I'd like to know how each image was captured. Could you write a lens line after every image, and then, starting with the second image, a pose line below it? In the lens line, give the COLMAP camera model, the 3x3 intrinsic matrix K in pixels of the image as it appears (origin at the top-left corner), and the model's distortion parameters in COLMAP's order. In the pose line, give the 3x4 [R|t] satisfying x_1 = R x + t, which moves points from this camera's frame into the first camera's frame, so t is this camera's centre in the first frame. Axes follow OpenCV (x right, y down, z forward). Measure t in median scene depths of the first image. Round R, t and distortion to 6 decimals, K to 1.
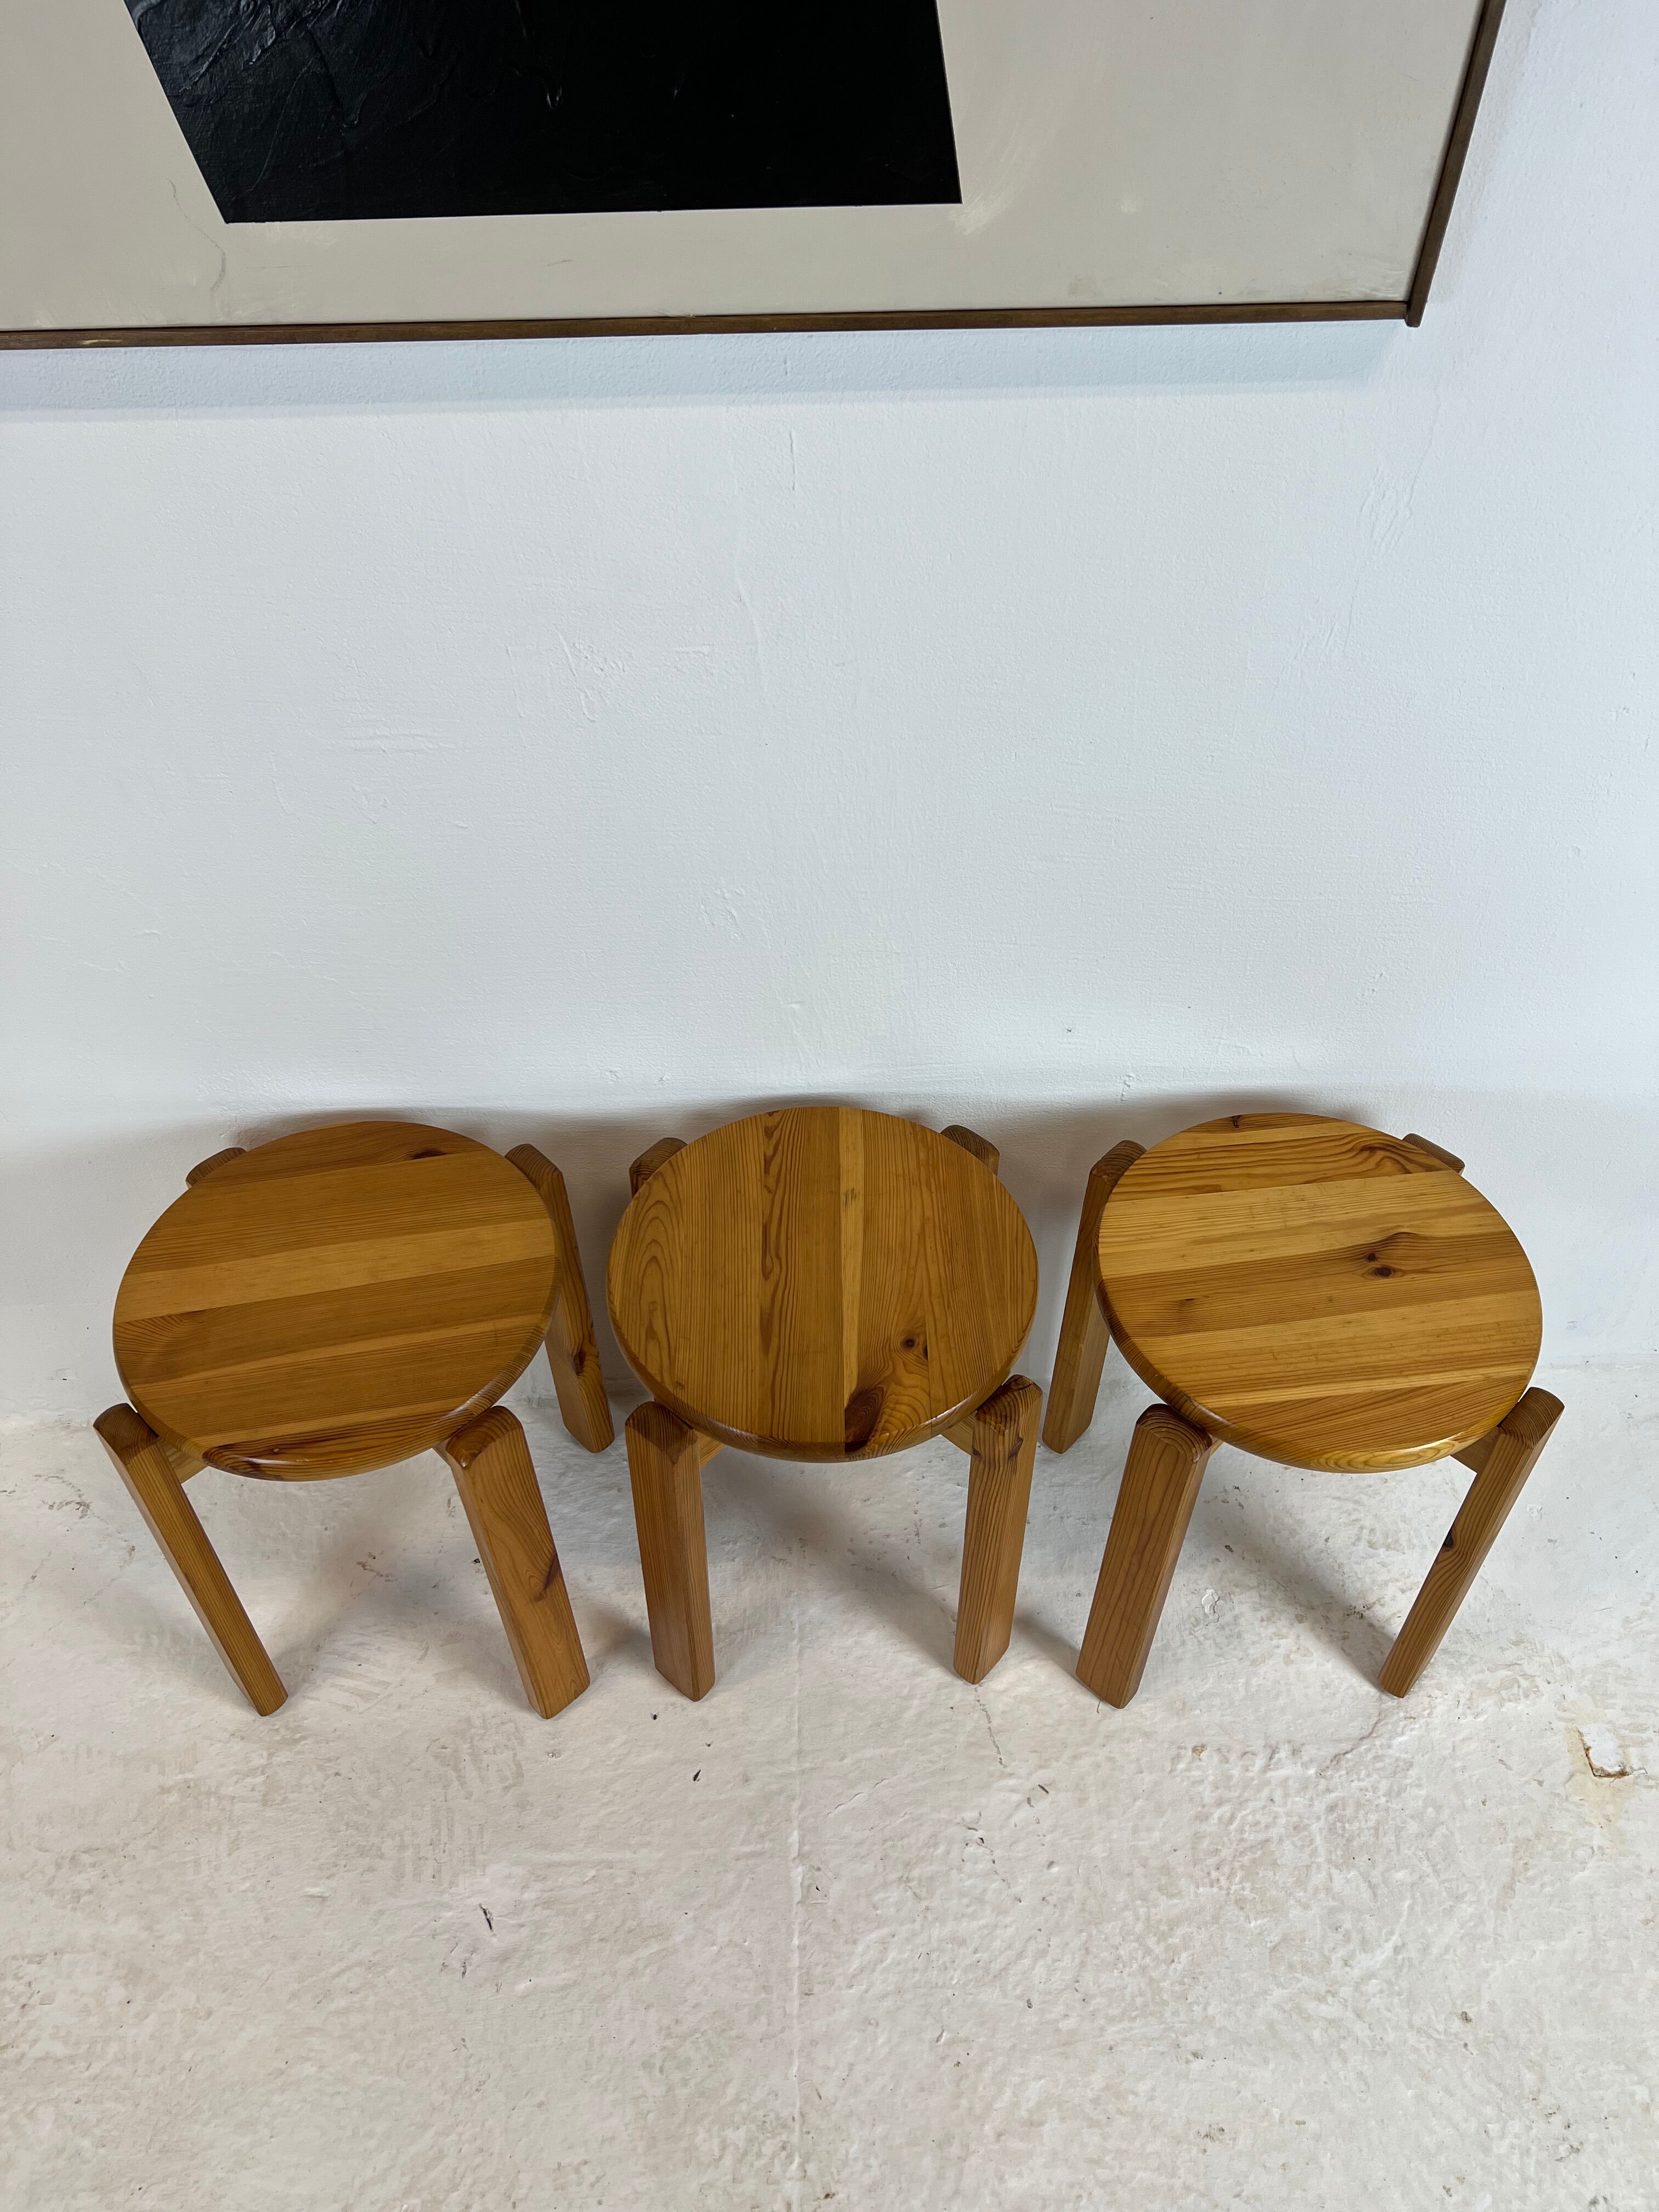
lens RADIAL K [[1635.0, 0, 831.5], [0, 1635.0, 1112.5], [0, 0, 1]] dist [0.054581, -0.063144]
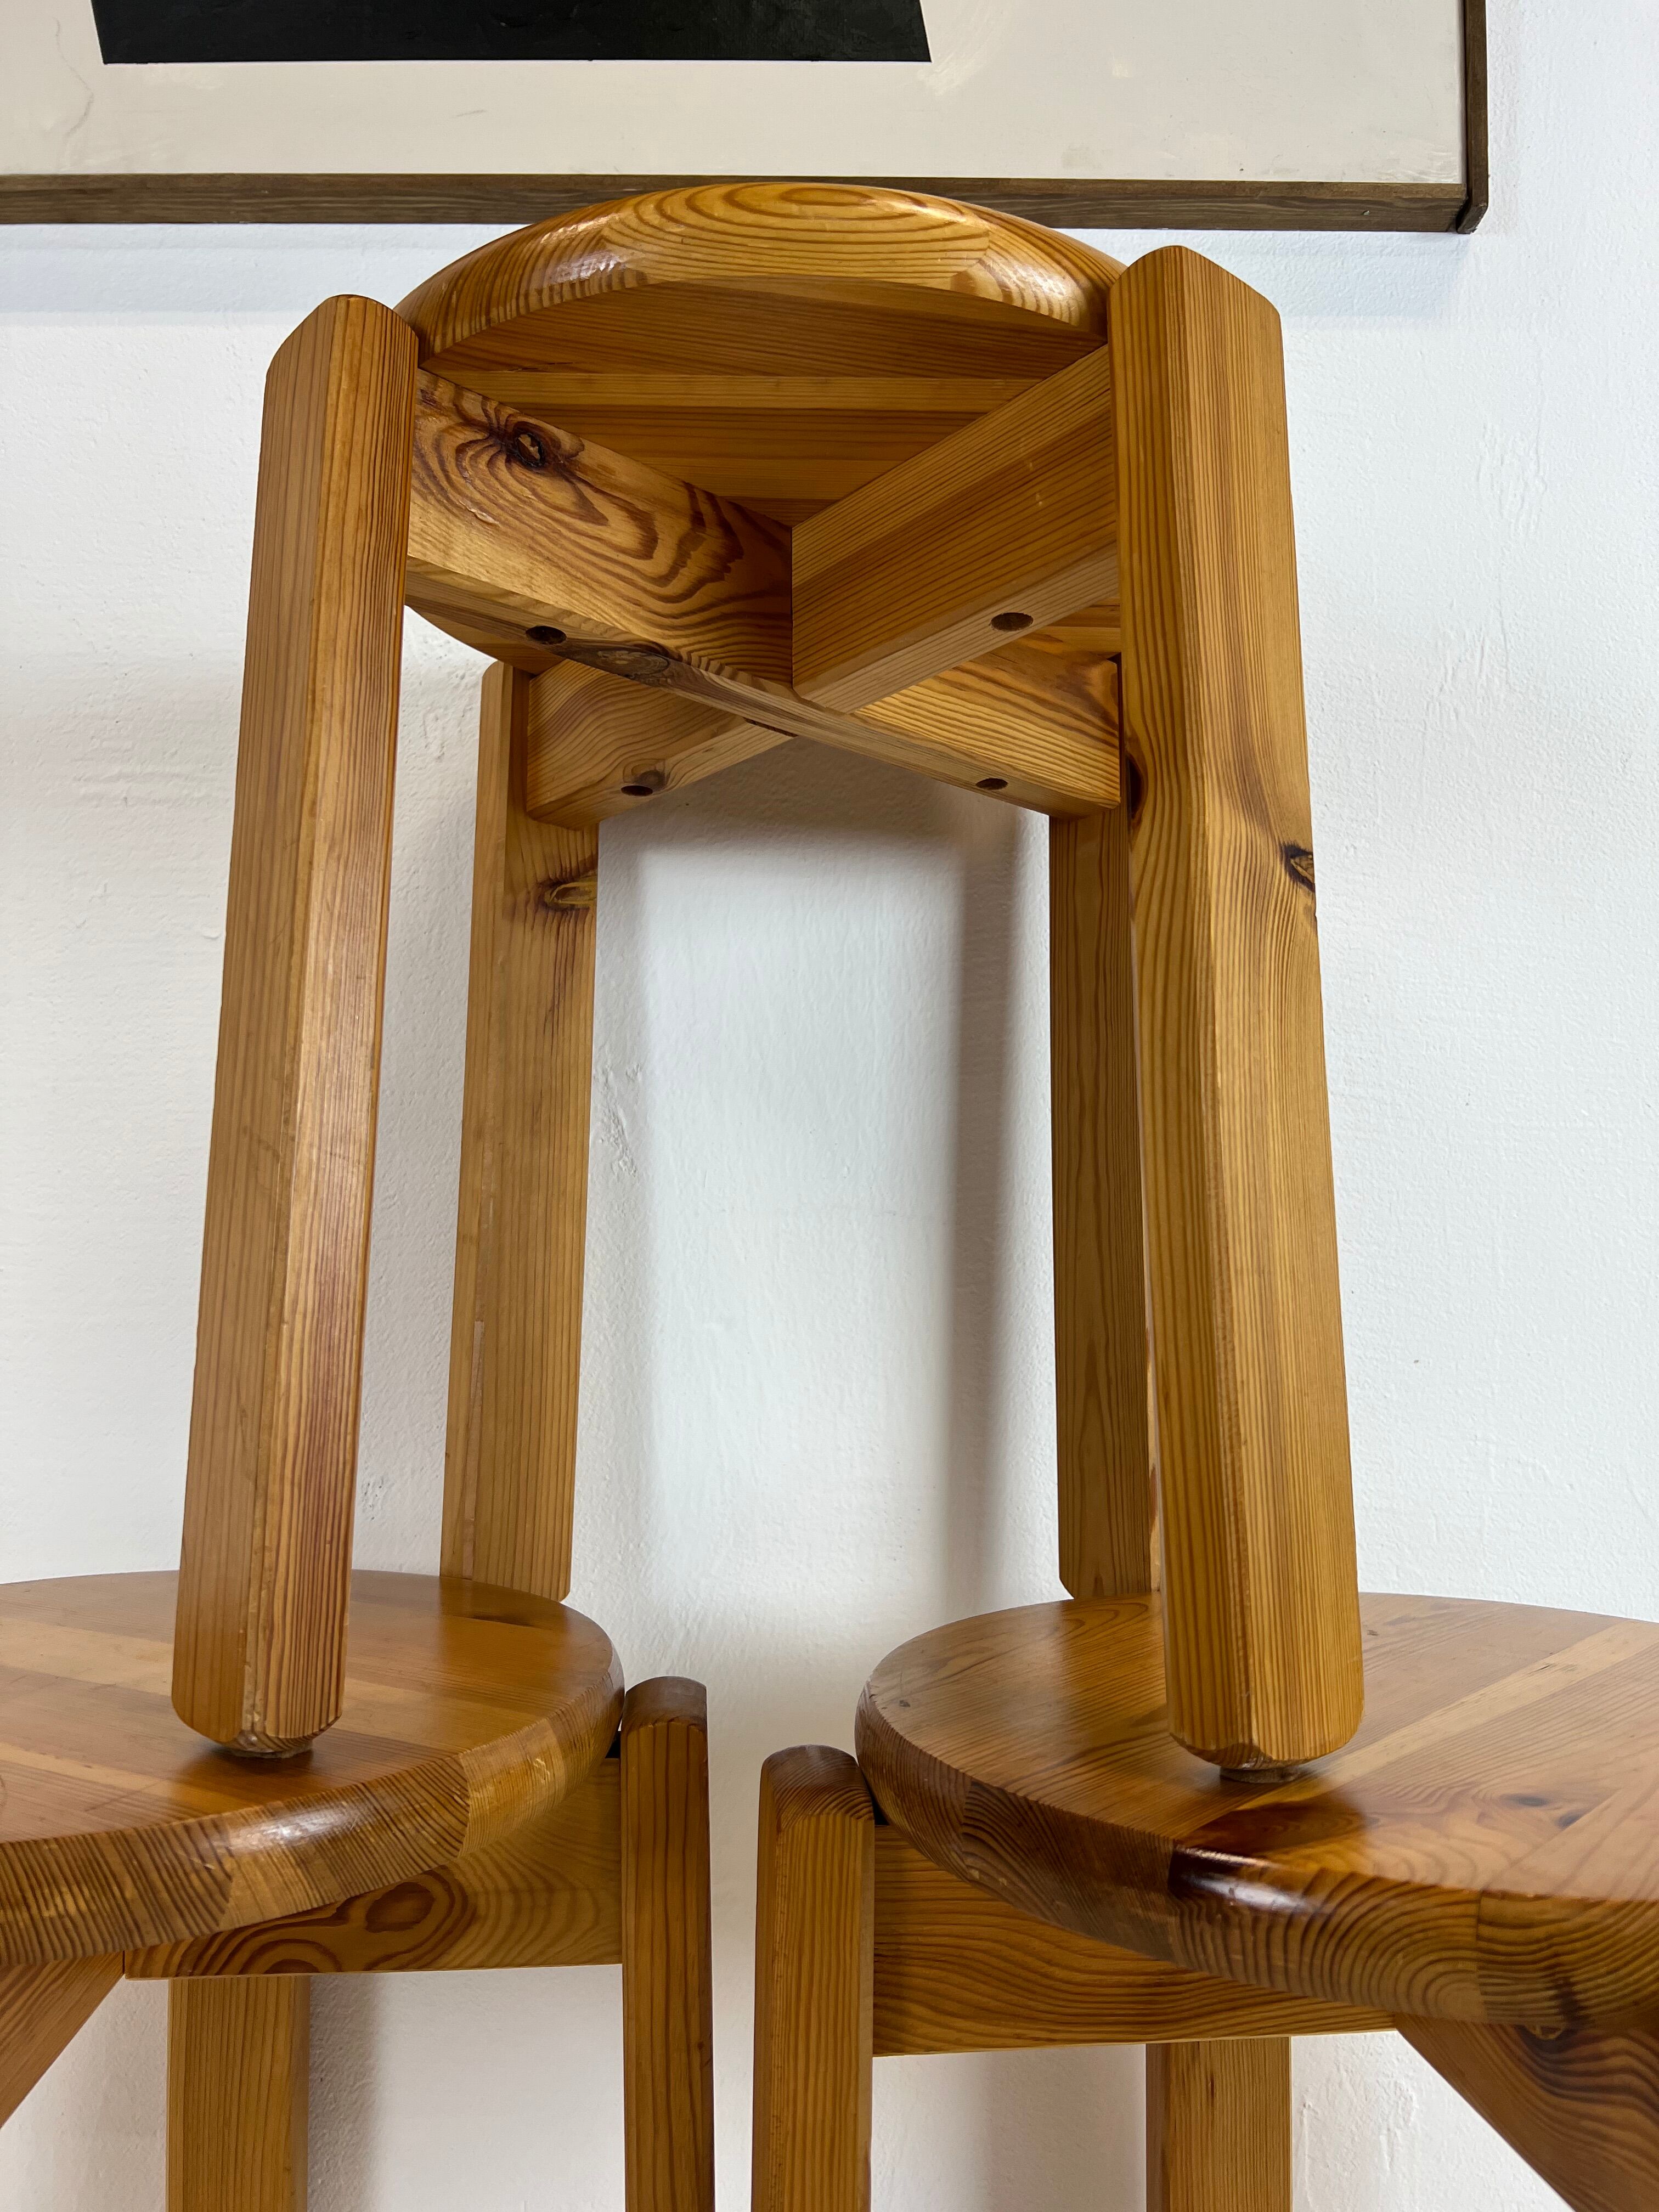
lens RADIAL K [[1671.0, 0, 832.1], [0, 1671.0, 1102.0], [0, 0, 1]] dist [0.041370, -0.062017]
pose [[0.999776, -0.000749, -0.021150, 0.029502], [-0.015982, 0.628342, -0.777773, 0.336945], [0.013872, 0.777937, 0.628189, 0.575204]]
